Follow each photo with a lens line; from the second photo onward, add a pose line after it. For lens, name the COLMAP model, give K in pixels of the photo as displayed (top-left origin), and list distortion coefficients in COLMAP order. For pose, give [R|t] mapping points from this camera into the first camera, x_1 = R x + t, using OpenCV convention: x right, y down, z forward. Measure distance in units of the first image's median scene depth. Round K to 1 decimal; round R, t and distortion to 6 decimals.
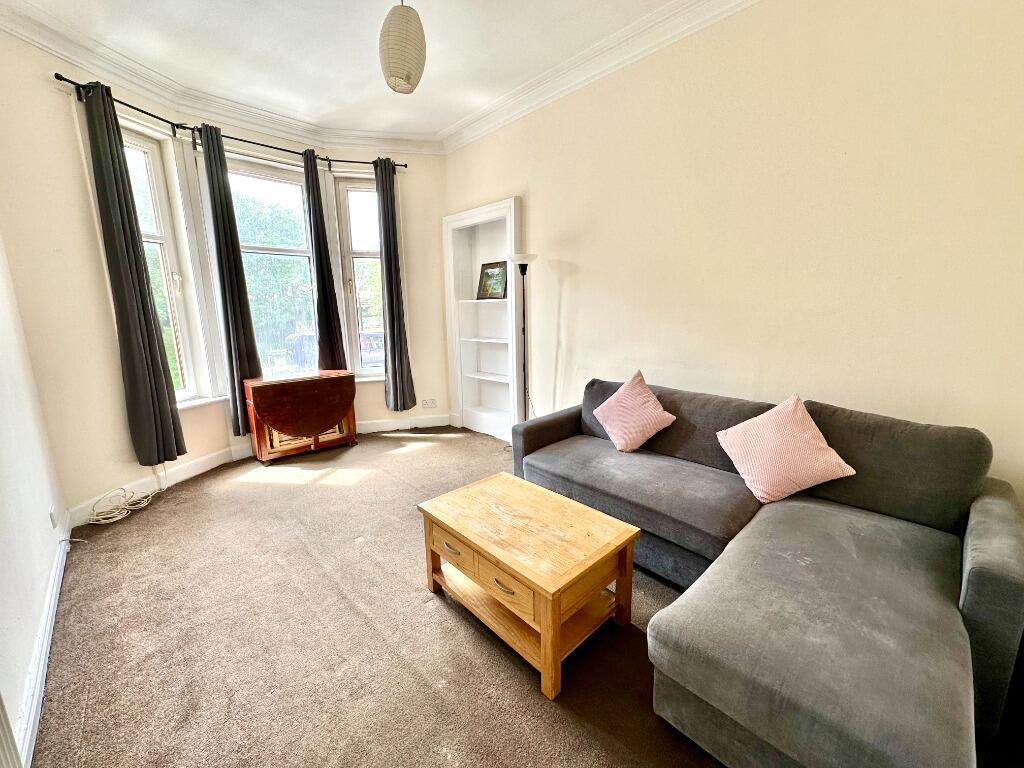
lens RADIAL K [[408.3, 0, 509.7], [0, 408.3, 382.3], [0, 0, 1]] dist [-0.002153, 0.000125]
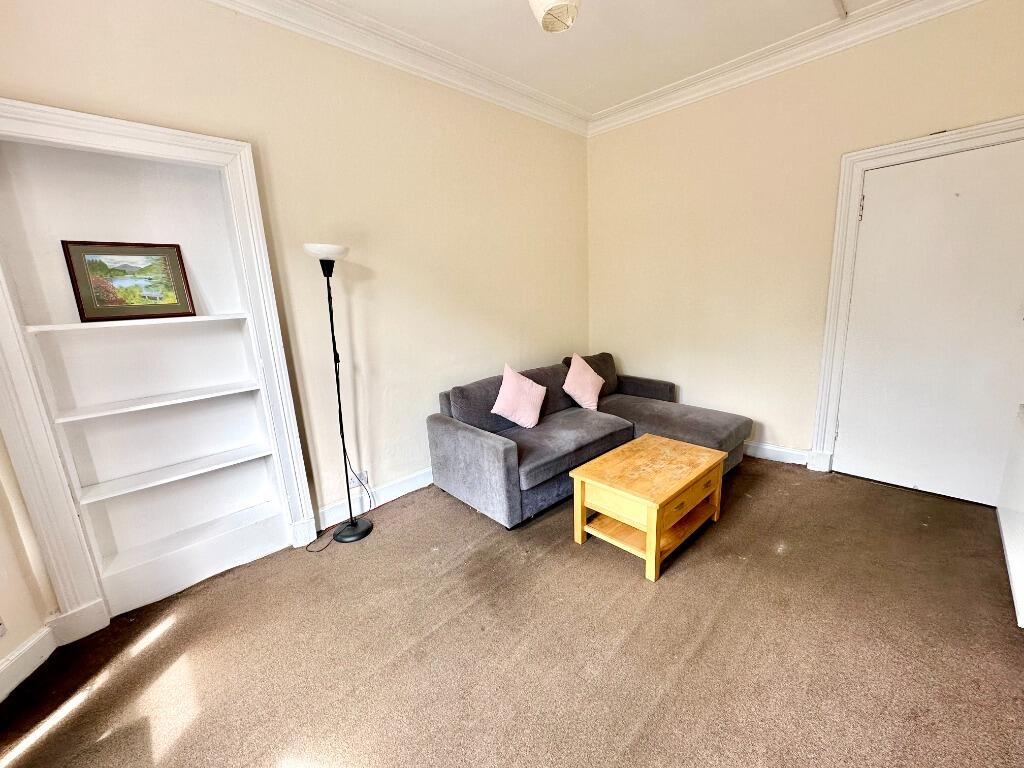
lens RADIAL K [[408.3, 0, 512.0], [0, 408.3, 384.5], [0, 0, 1]] dist [-0.002153, 0.000125]
pose [[0.001699, -0.196673, 0.980468, -0.603980], [0.234167, 0.953287, 0.190815, -0.135017], [-0.972195, 0.229269, 0.047674, 0.648047]]
